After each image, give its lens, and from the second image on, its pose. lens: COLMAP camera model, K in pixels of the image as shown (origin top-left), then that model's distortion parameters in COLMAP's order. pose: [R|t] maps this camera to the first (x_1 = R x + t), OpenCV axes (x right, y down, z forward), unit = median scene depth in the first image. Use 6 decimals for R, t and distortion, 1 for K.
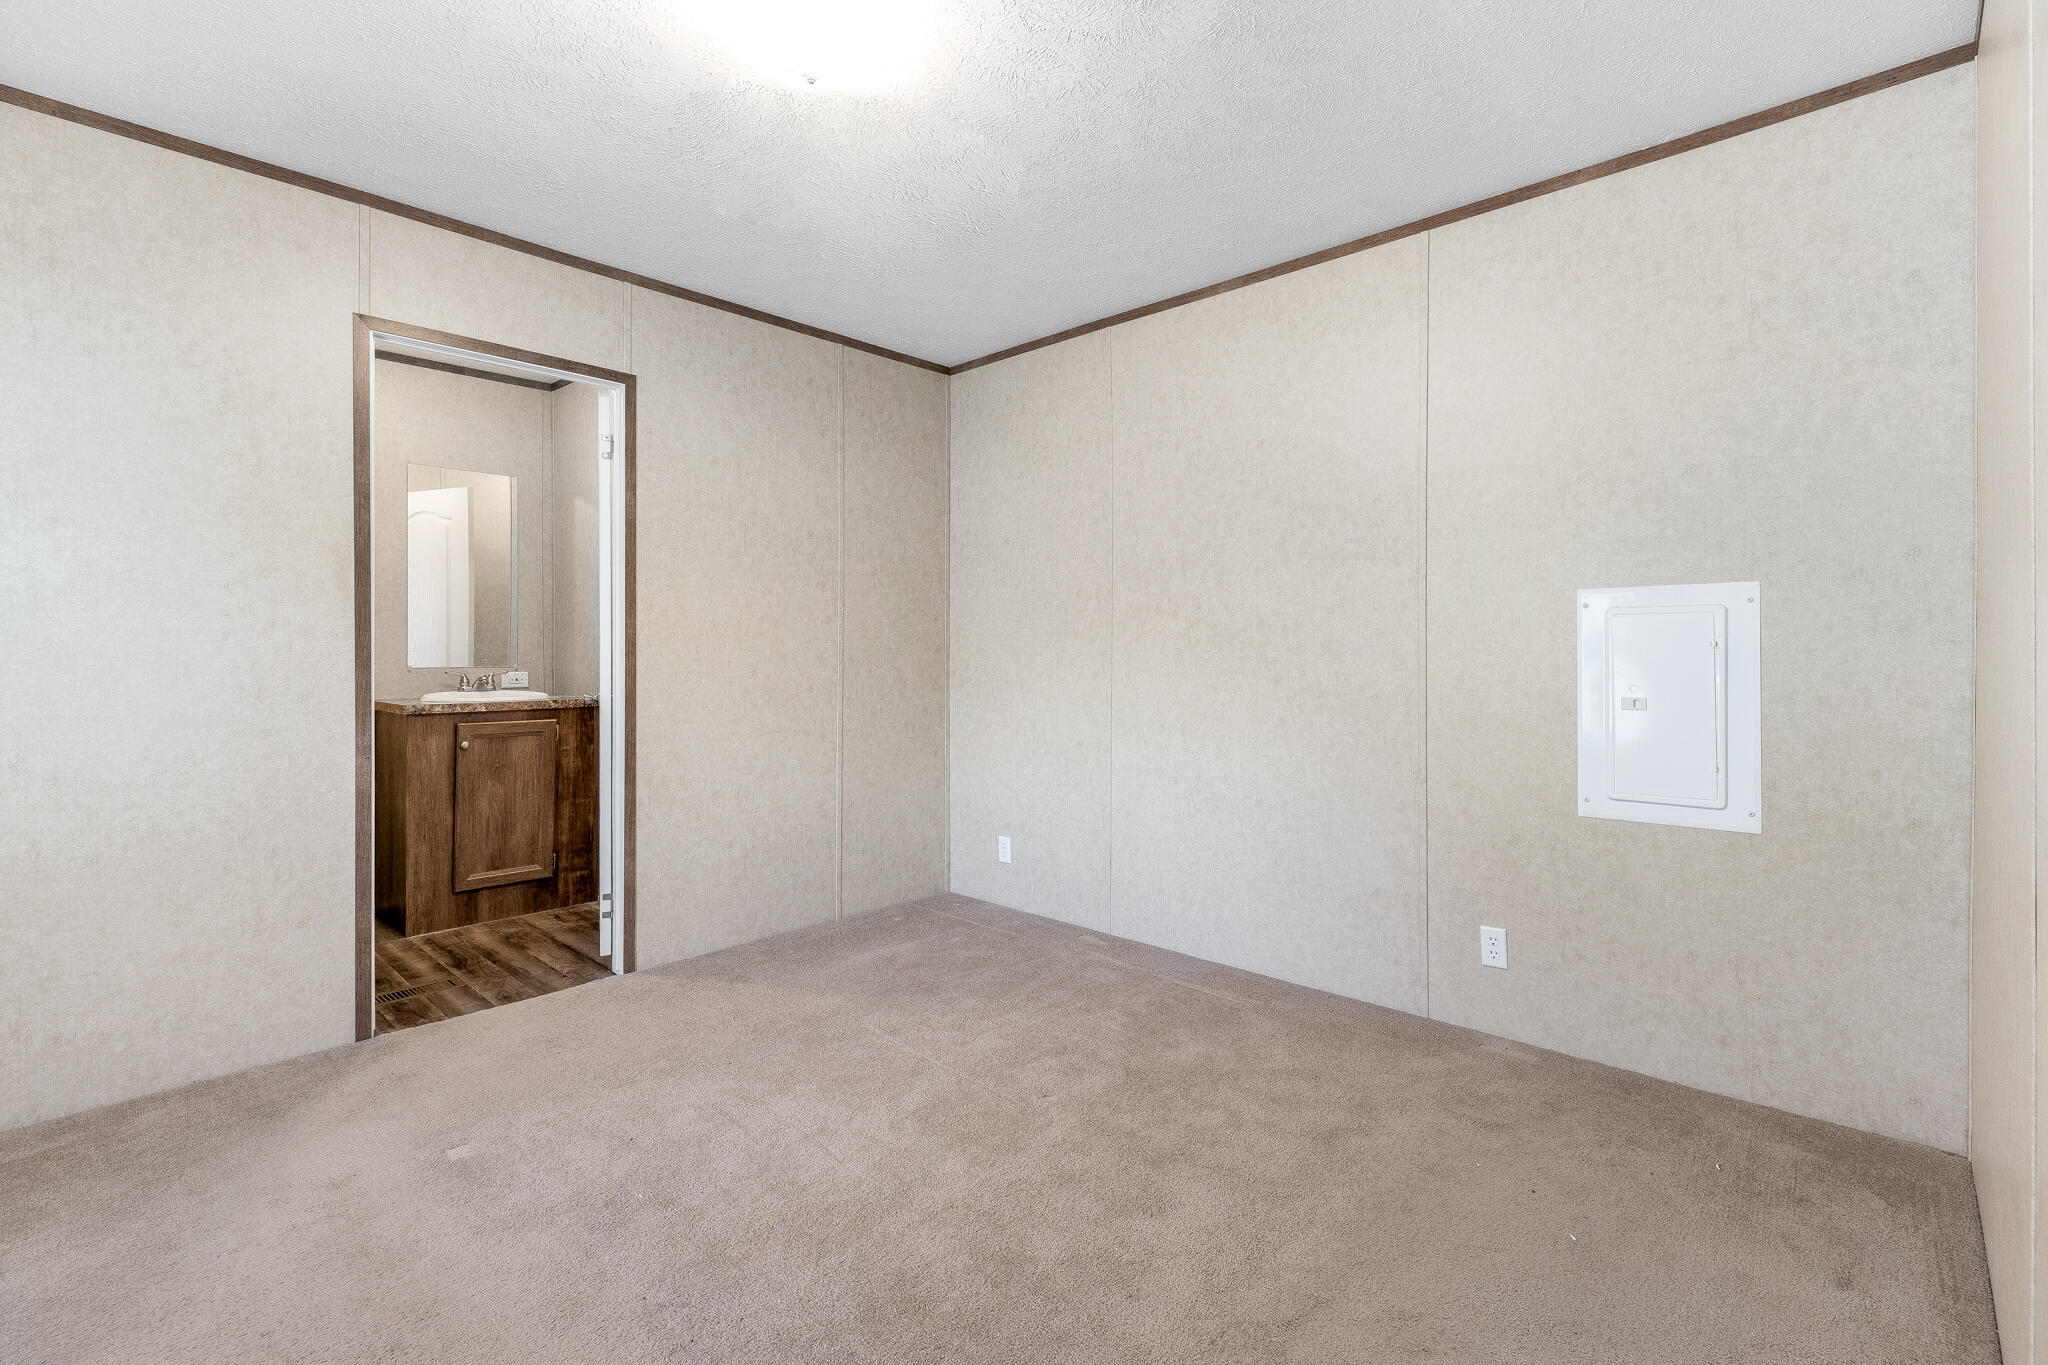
lens RADIAL K [[919.3, 0, 1032.5], [0, 919.3, 664.0], [0, 0, 1]] dist [0.001264, 0.000024]
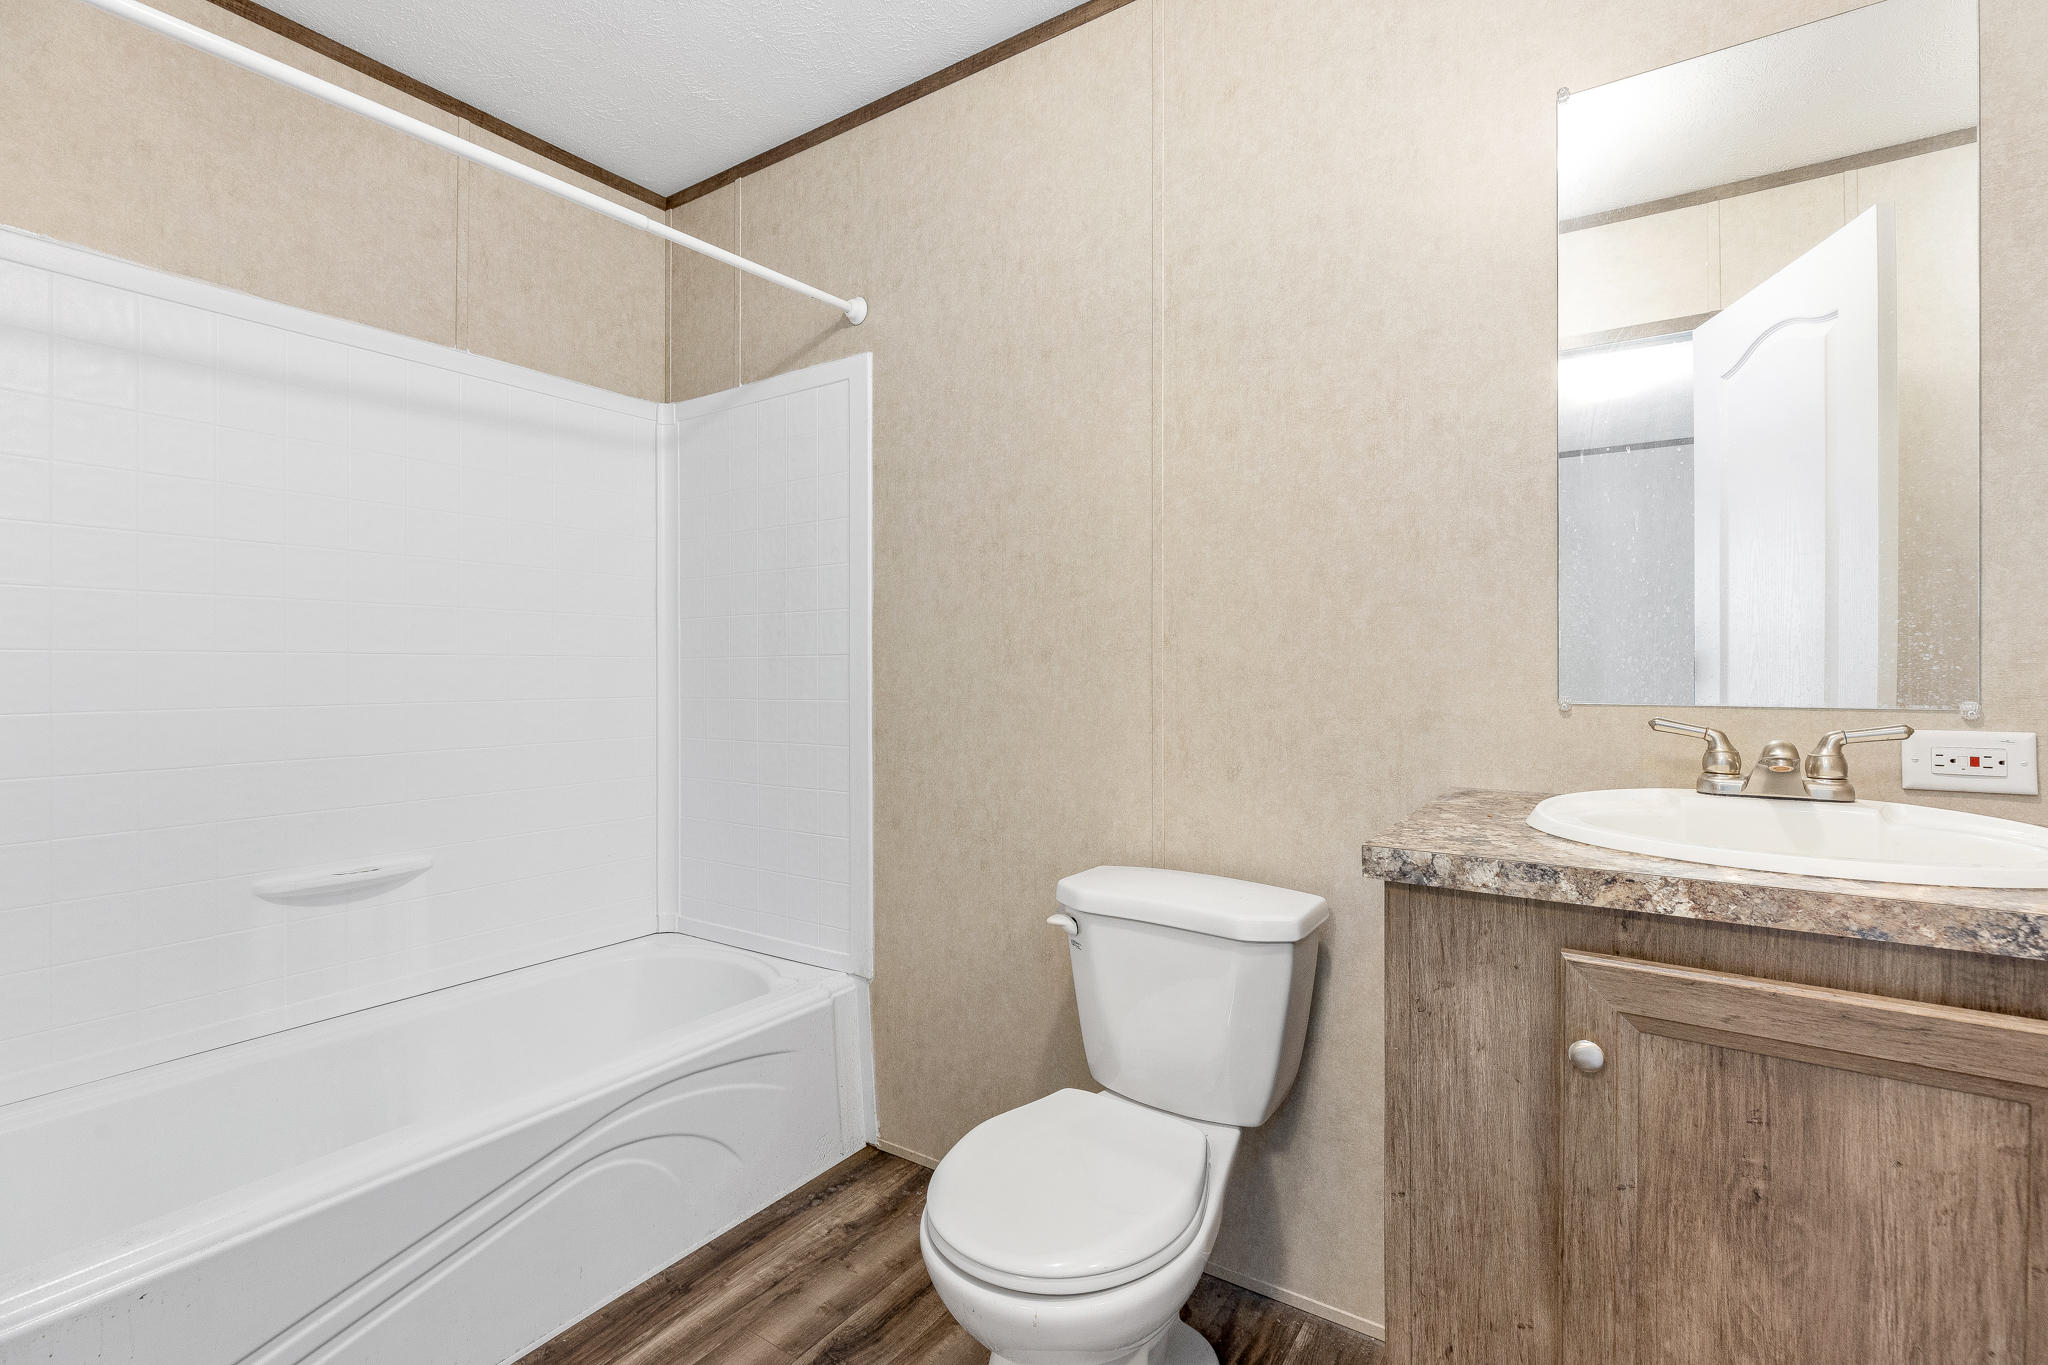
lens RADIAL K [[919.3, 0, 1032.5], [0, 919.3, 664.0], [0, 0, 1]] dist [0.001264, 0.000024]
pose [[0.160486, -0.005318, -0.987024, -0.416672], [-0.010784, 0.999916, -0.007141, -0.005767], [0.986979, 0.011790, 0.160415, 0.833363]]
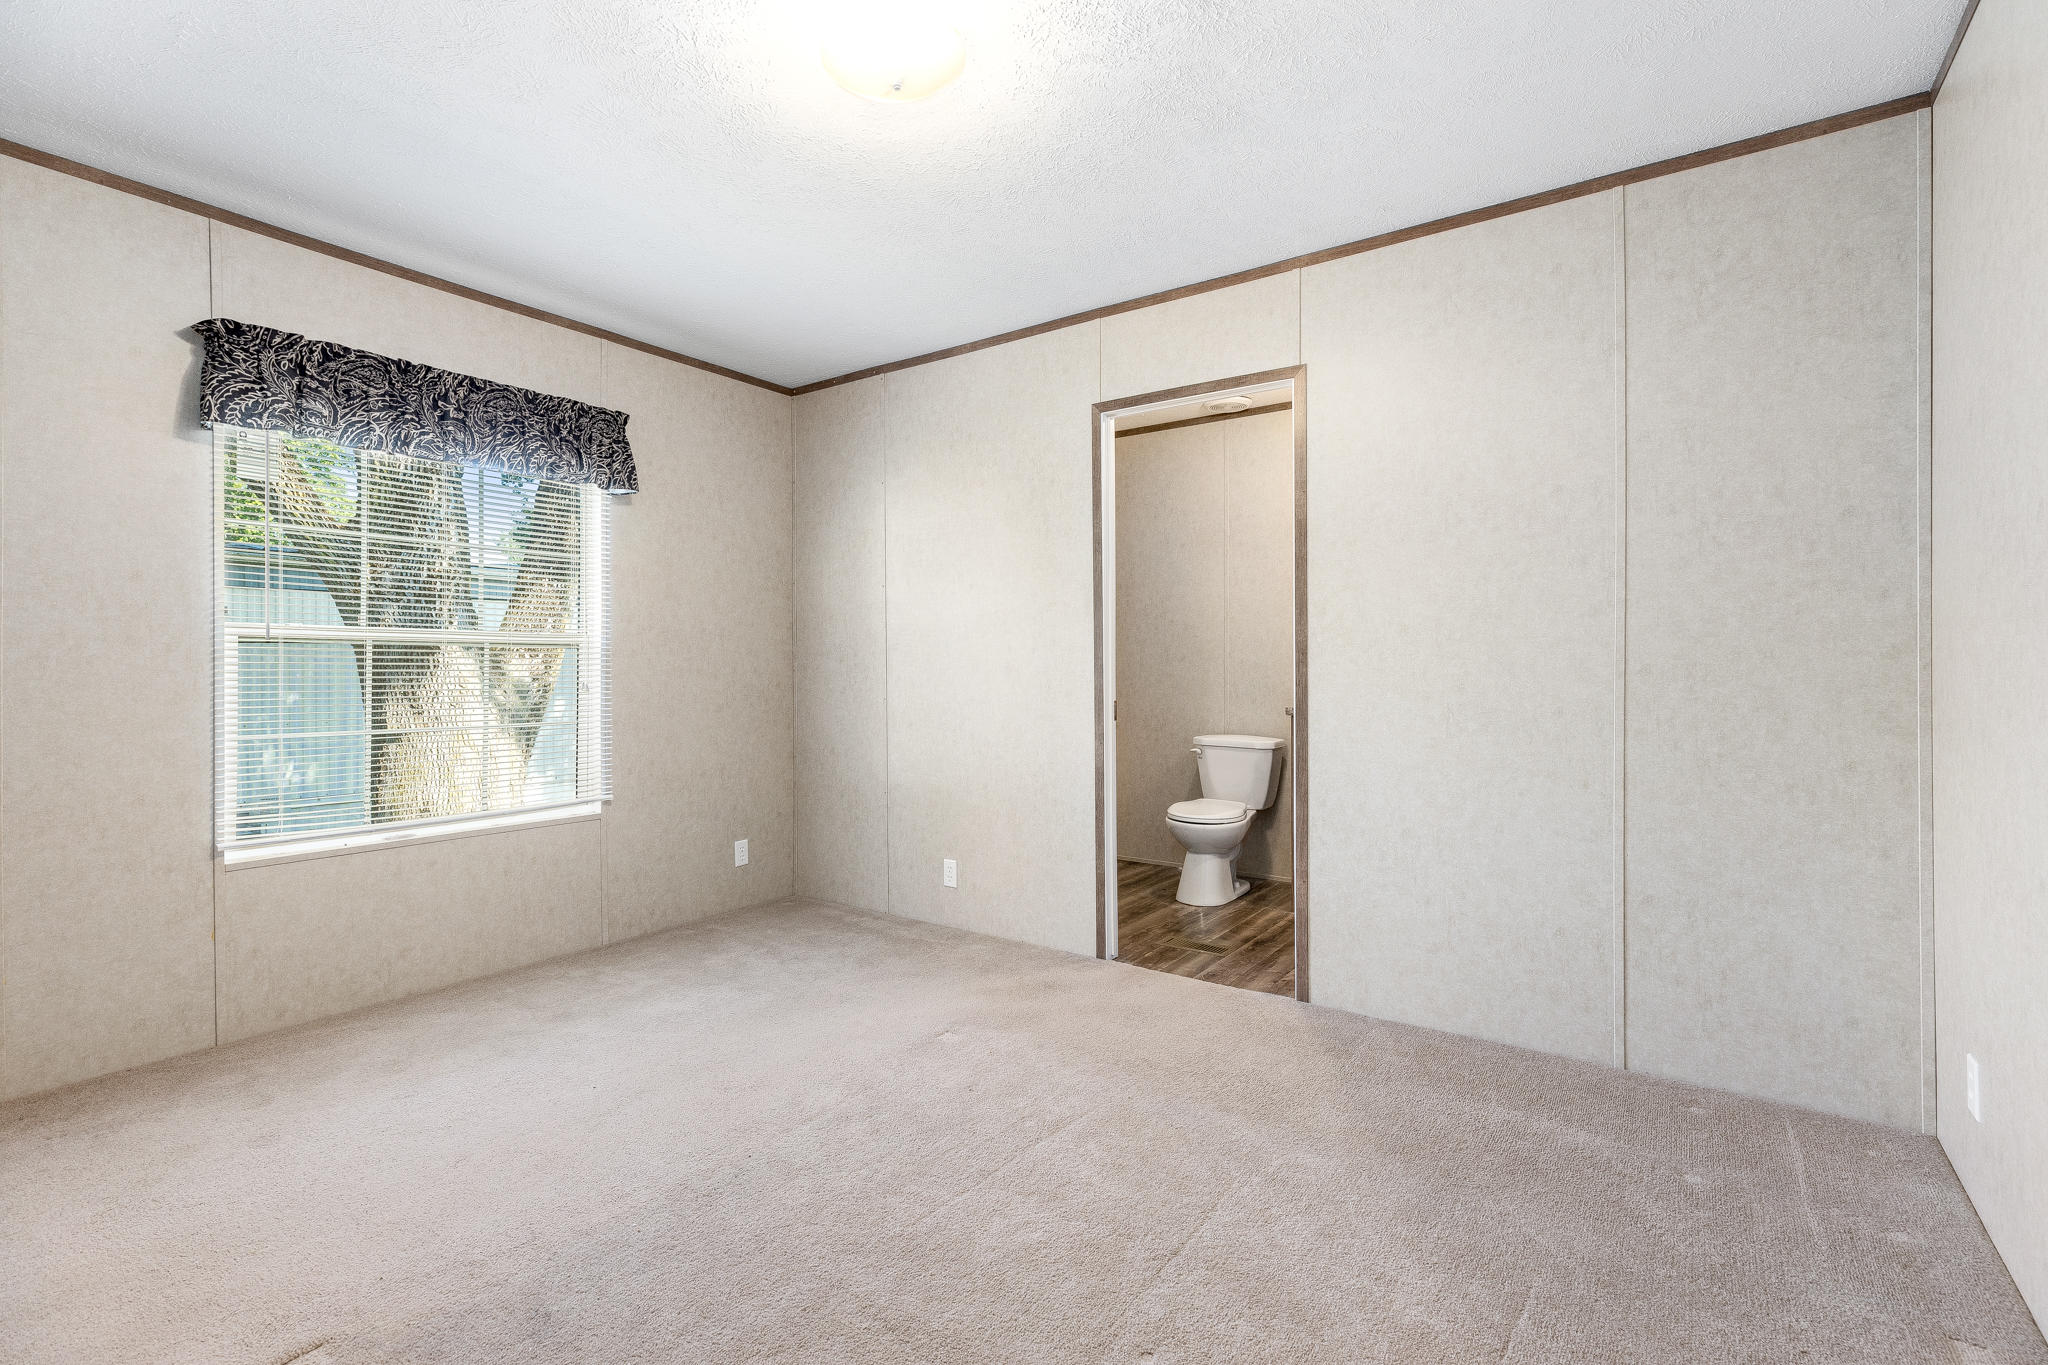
lens RADIAL K [[935.2, 0, 1021.9], [0, 935.2, 669.5], [0, 0, 1]] dist [0.002526, 0.000200]
pose [[0.130217, 0.009452, -0.991440, 0.408511], [-0.006261, 0.999942, 0.008711, -0.009420], [0.991466, 0.005073, 0.130269, 0.511127]]
